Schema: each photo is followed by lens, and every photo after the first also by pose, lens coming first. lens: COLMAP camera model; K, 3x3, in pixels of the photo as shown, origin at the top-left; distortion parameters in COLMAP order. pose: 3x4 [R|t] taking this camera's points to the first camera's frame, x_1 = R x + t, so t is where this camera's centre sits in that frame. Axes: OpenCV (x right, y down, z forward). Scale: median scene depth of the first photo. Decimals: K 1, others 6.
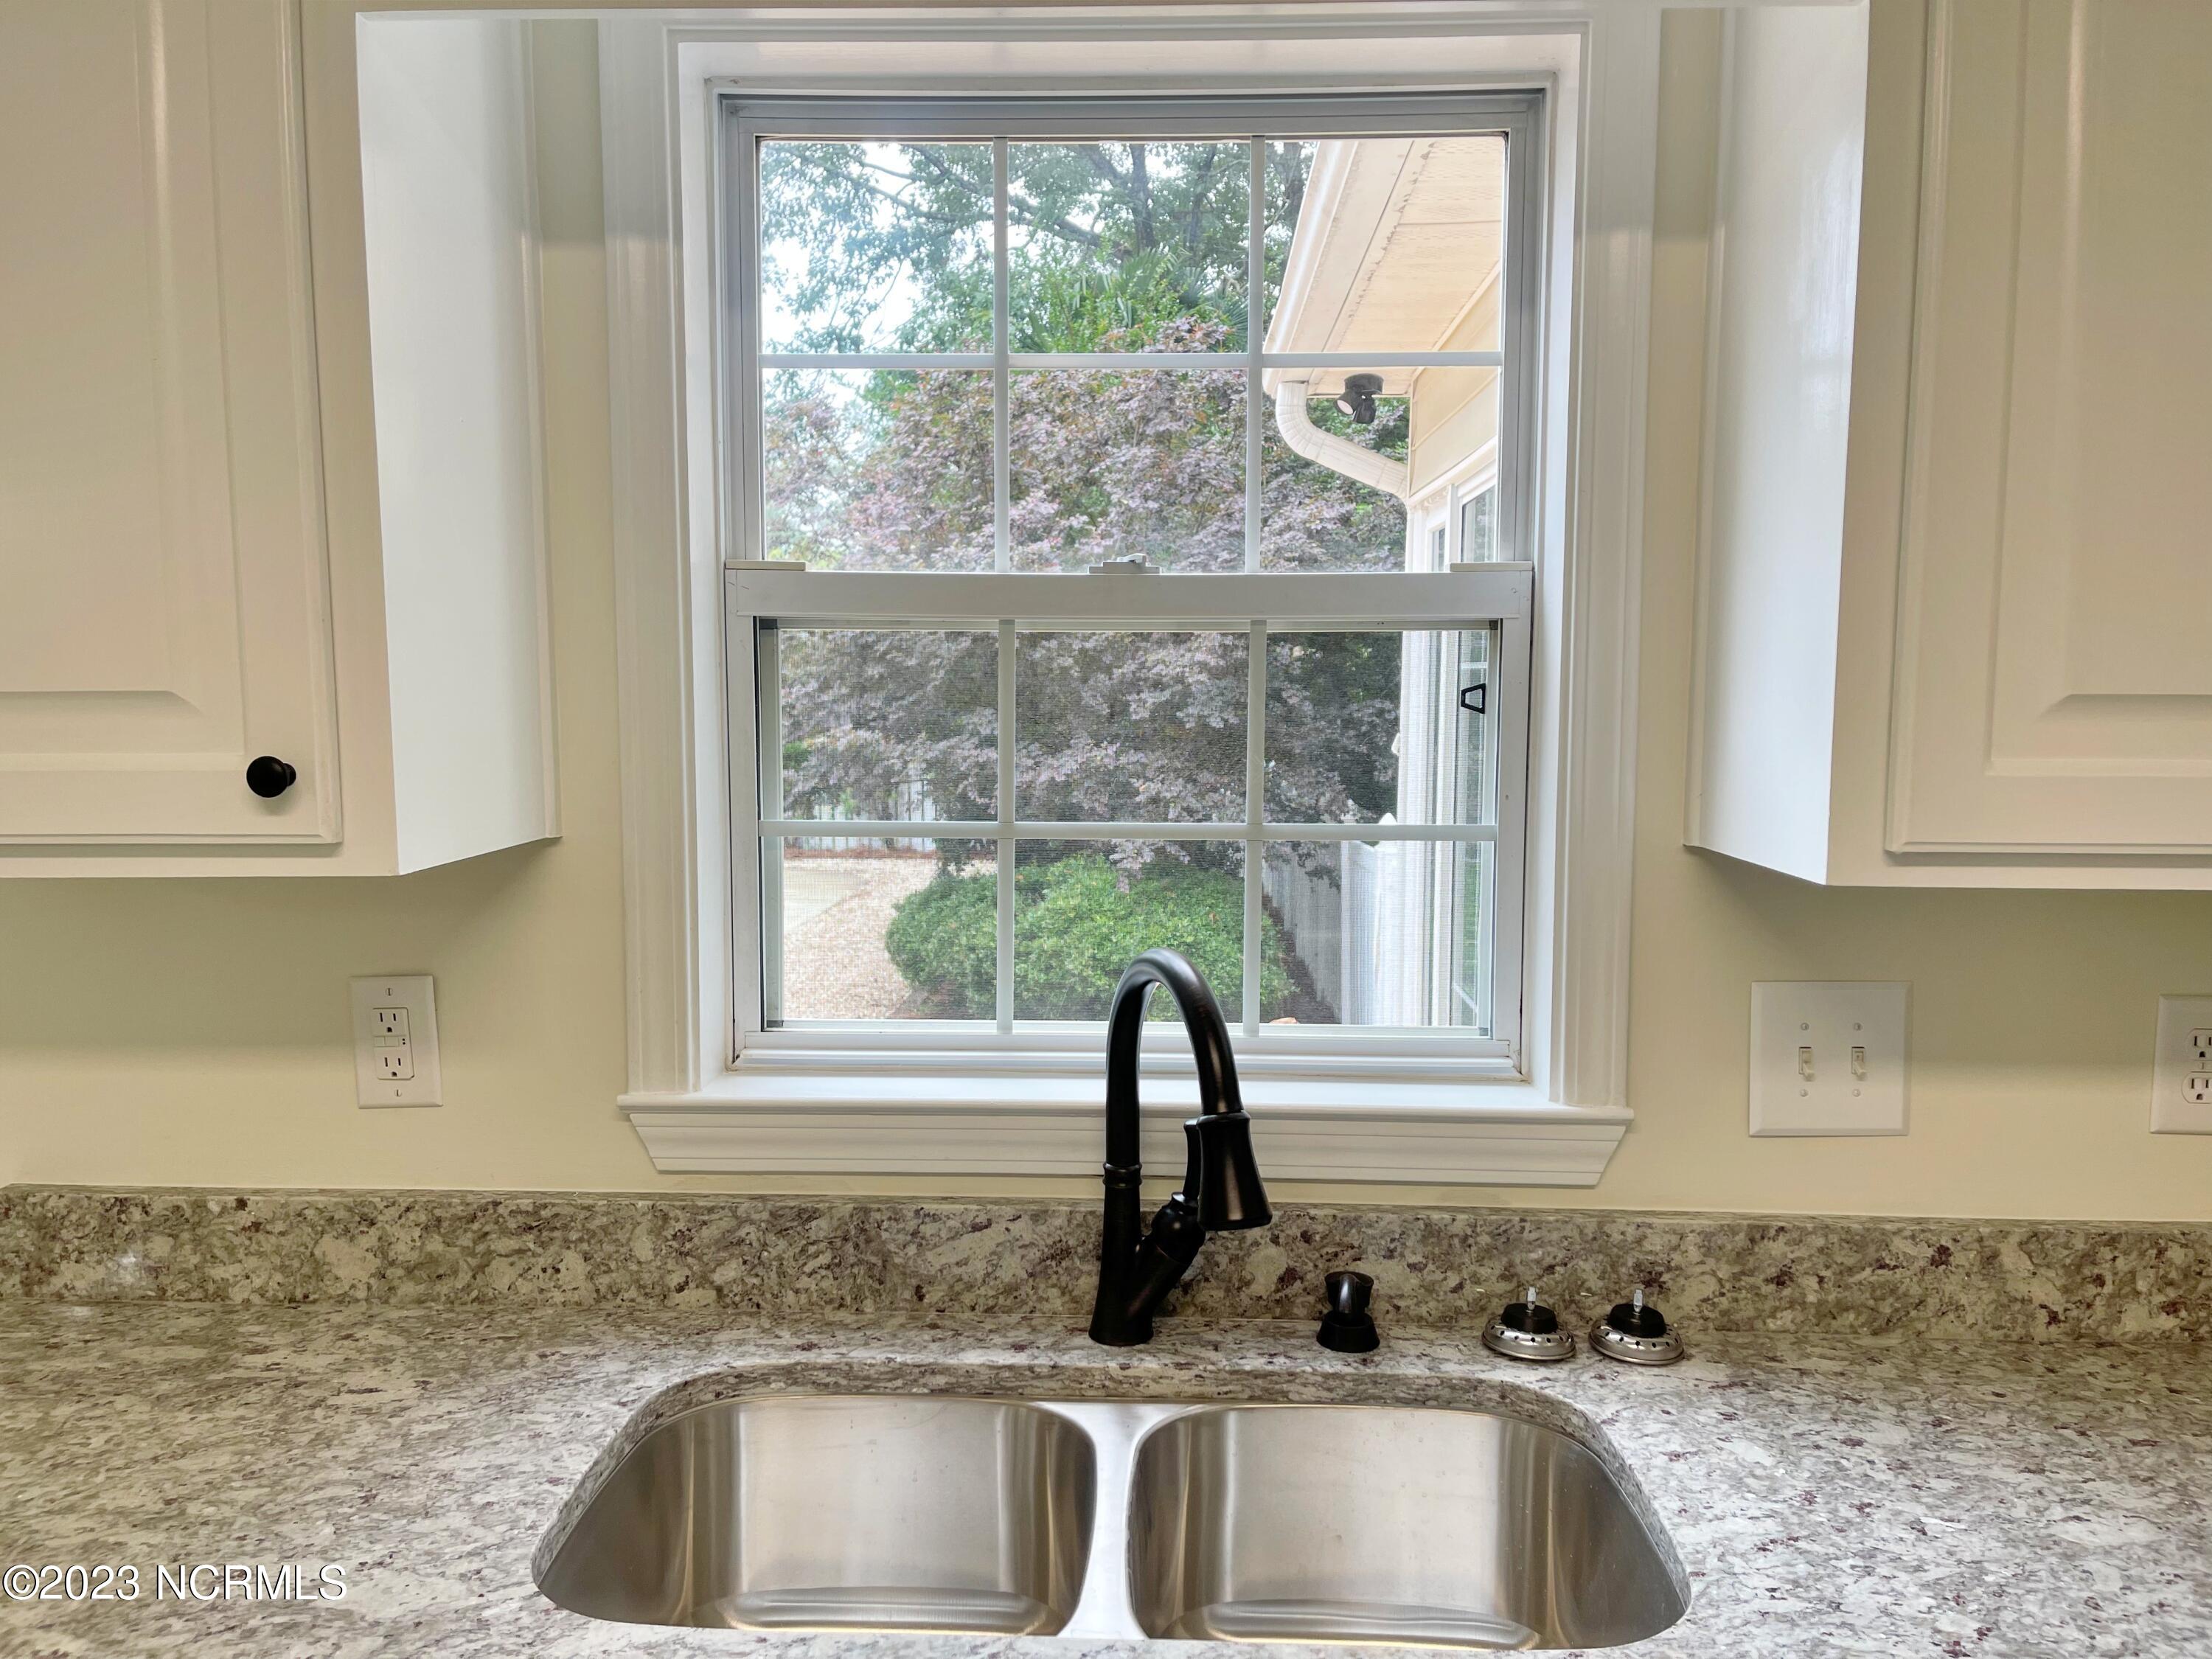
lens RADIAL K [[1658.0, 0, 1106.0], [0, 1658.0, 829.5], [0, 0, 1]] dist [0.098740, -0.130745]
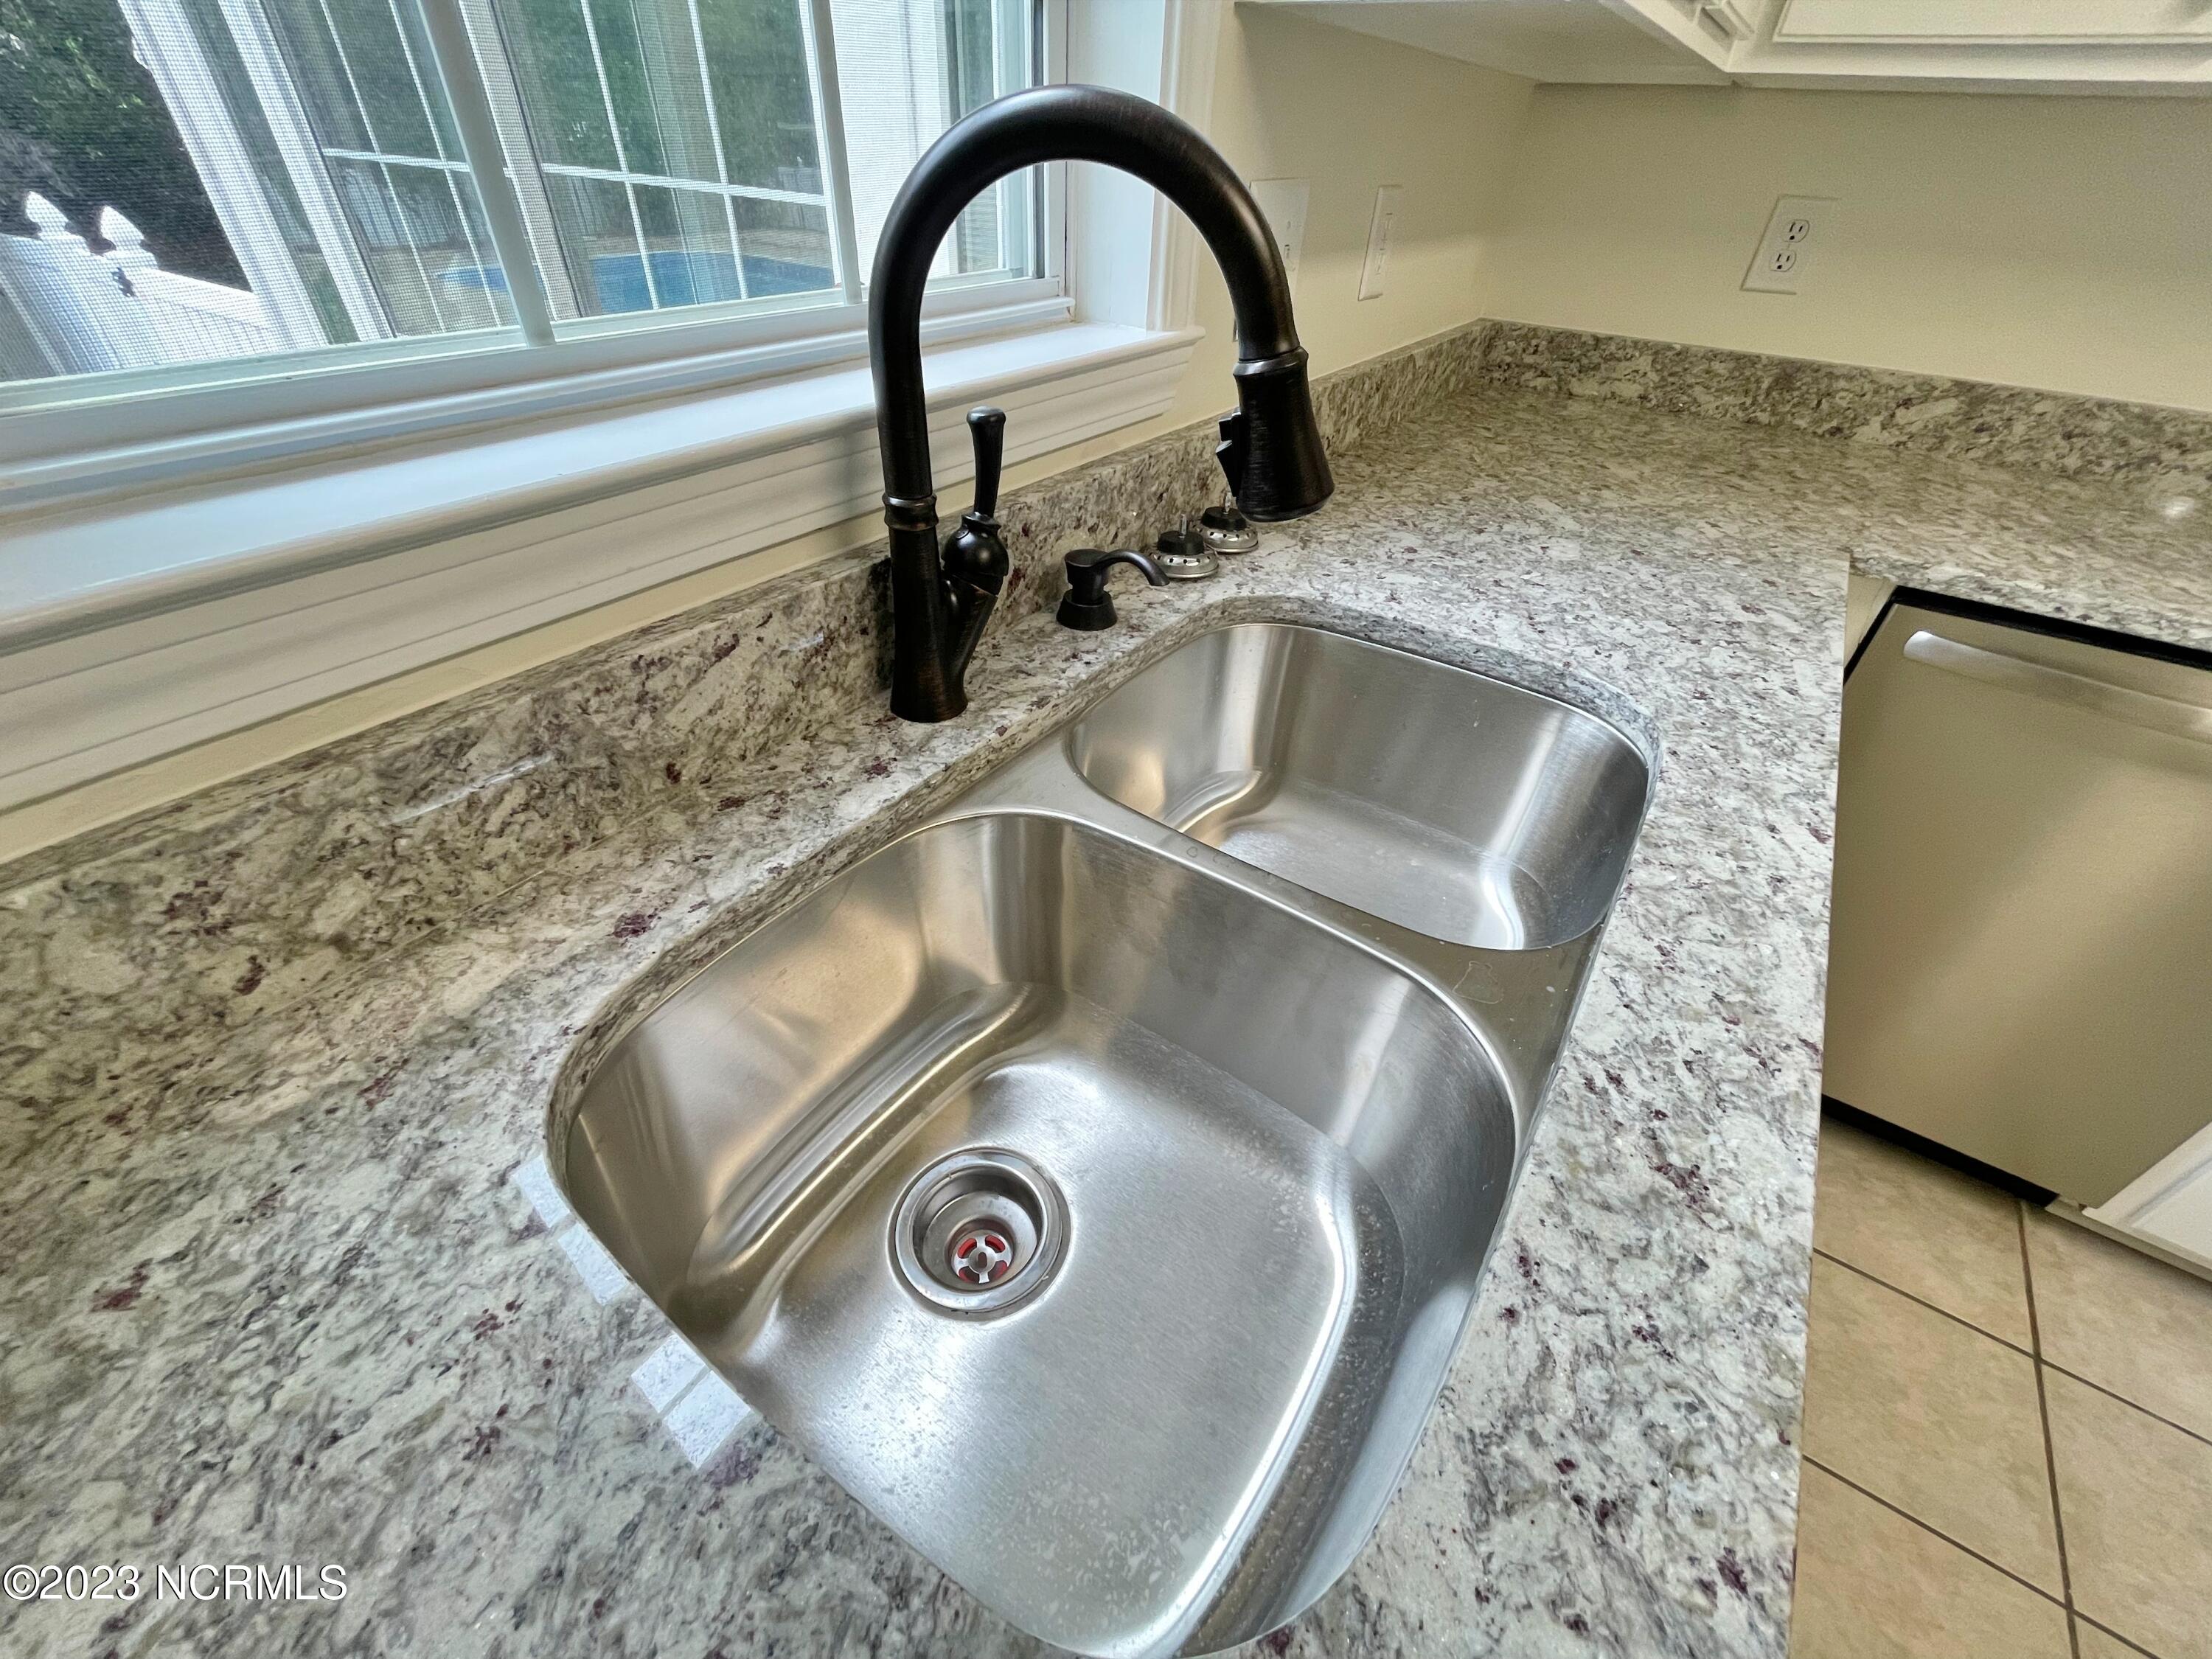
lens RADIAL K [[897.5, 0, 1100.5], [0, 897.5, 836.3], [0, 0, 1]] dist [0.000356, -0.000487]
pose [[0.532982, -0.507312, 0.677174, -0.354993], [0.033610, 0.812384, 0.582153, 0.117400], [-0.845459, -0.287517, 0.450037, 0.869641]]
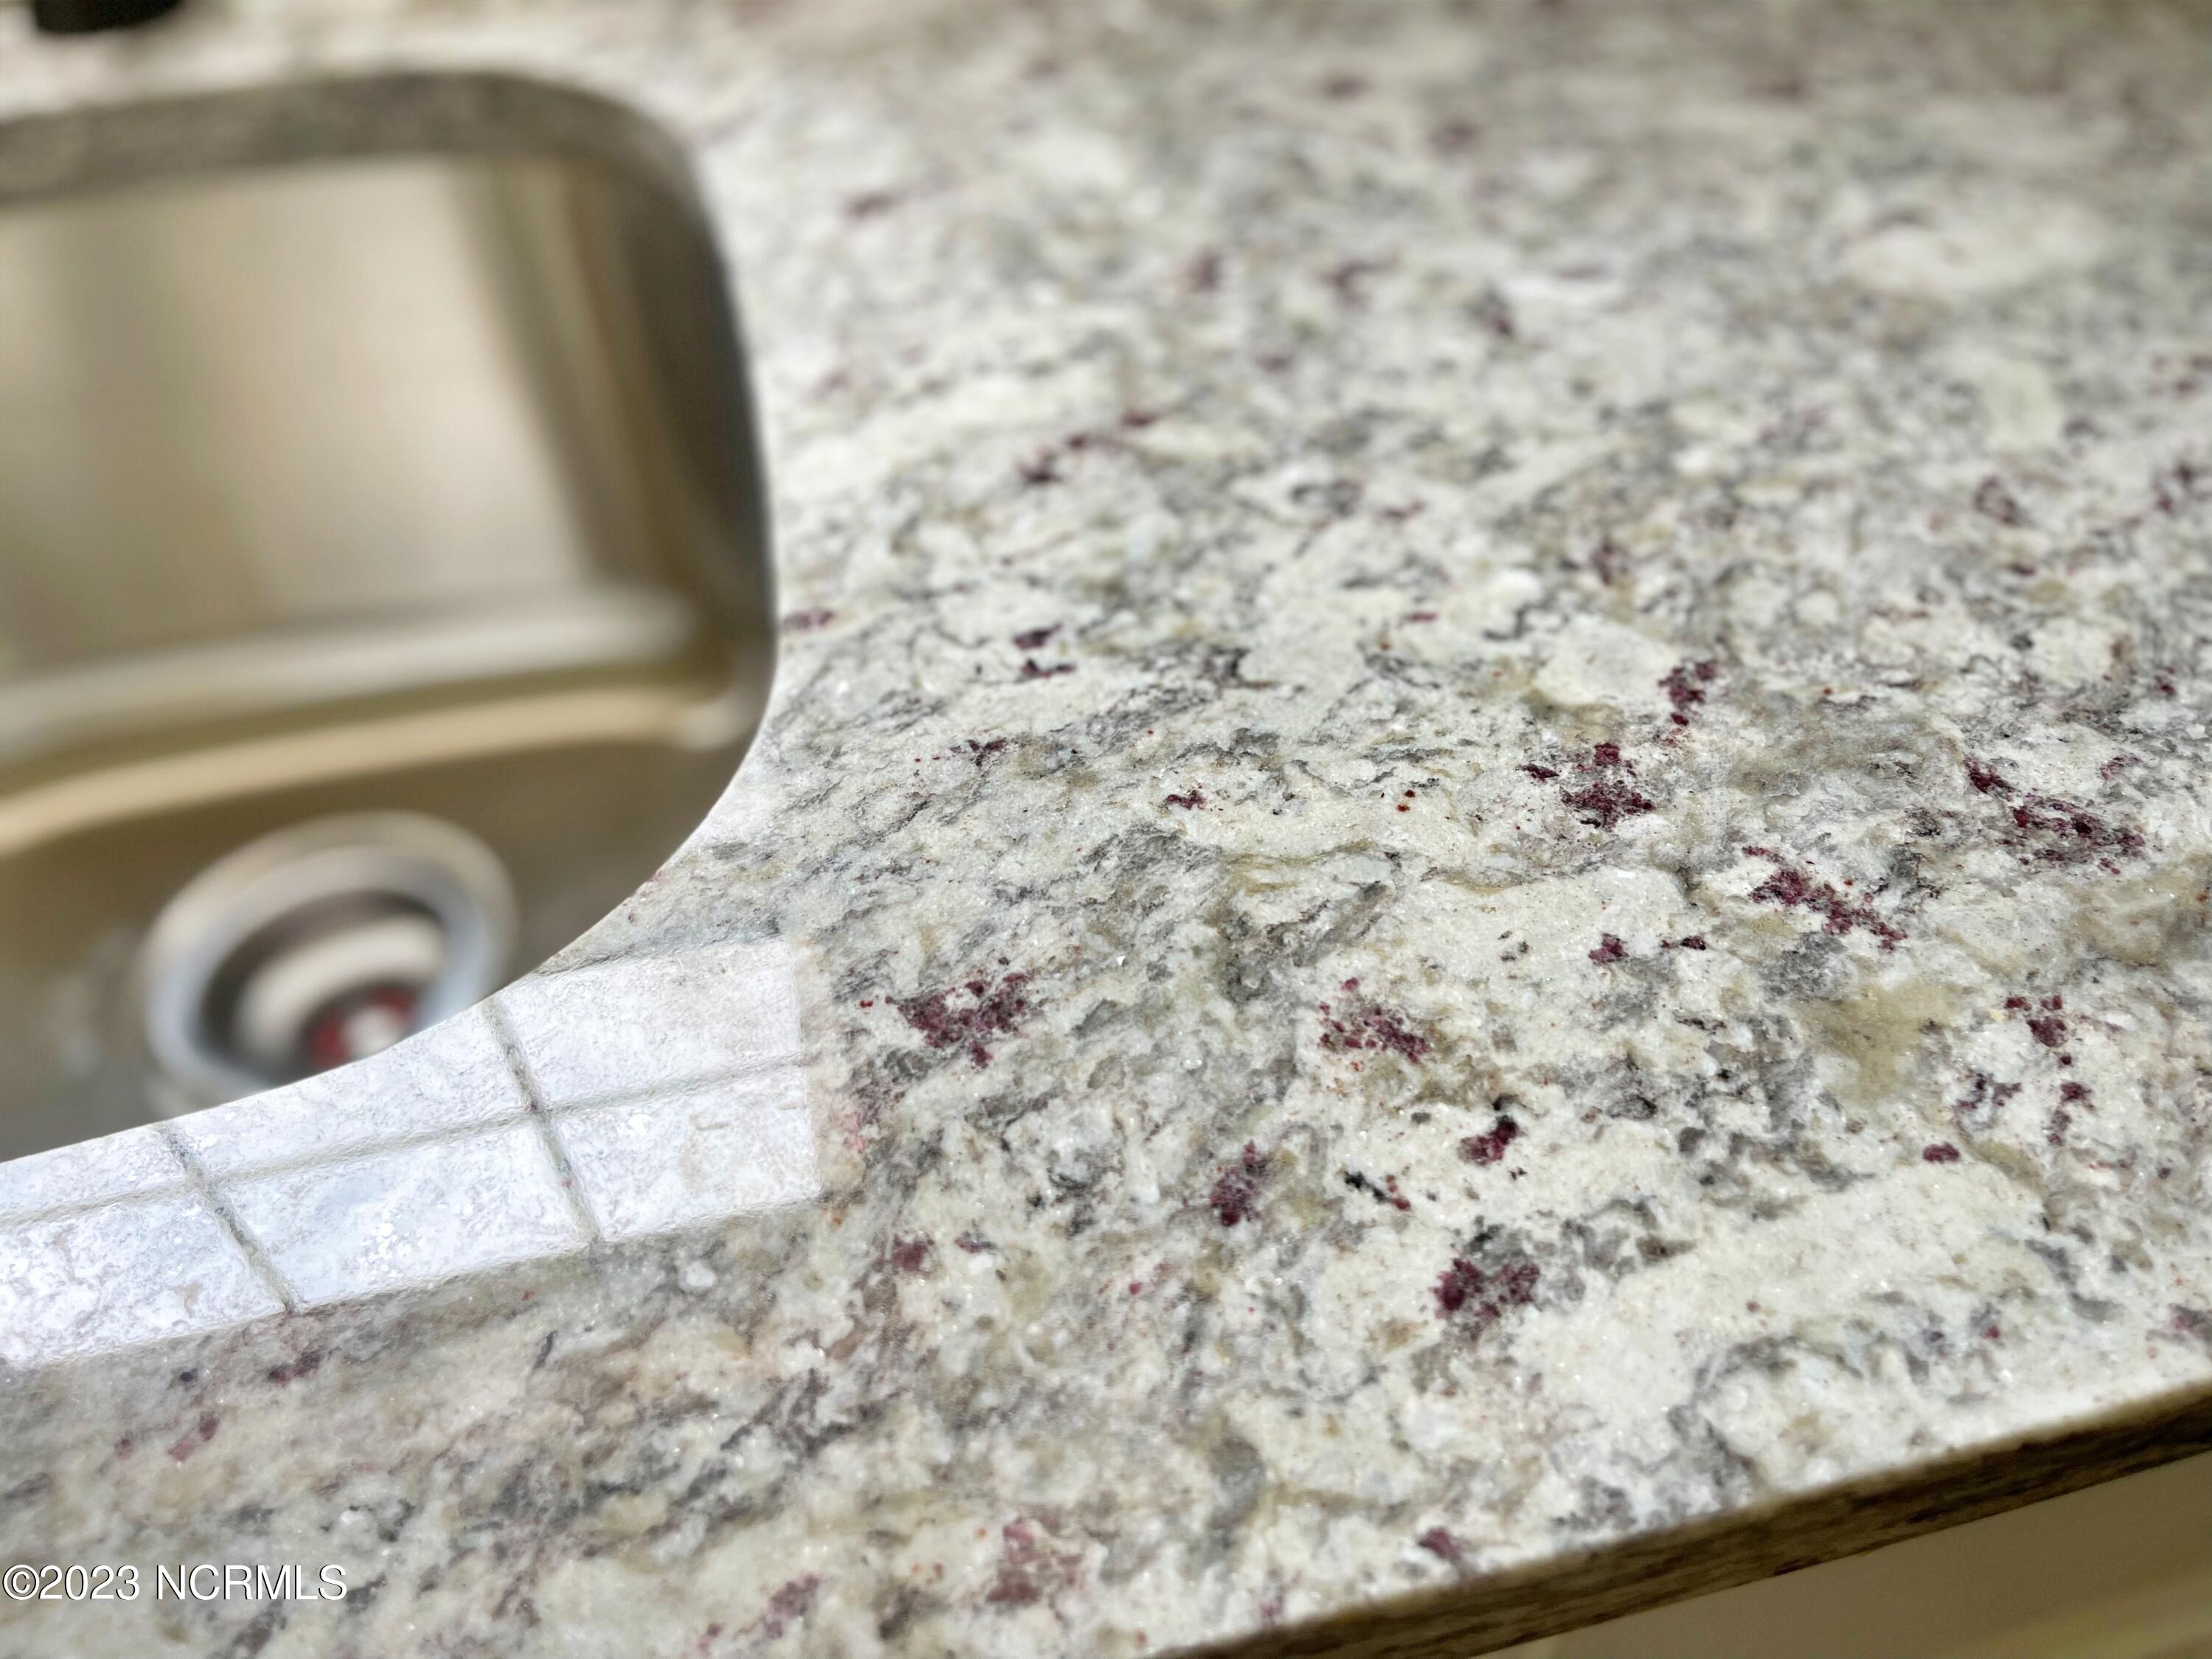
lens RADIAL K [[1683.9, 0, 1106.0], [0, 1683.9, 829.5], [0, 0, 1]] dist [0.038622, -0.058469]
pose [[0.961918, -0.217342, 0.165762, 0.313458], [0.054500, 0.746758, 0.662859, 0.249430], [-0.267851, -0.628581, 0.730165, 0.678448]]
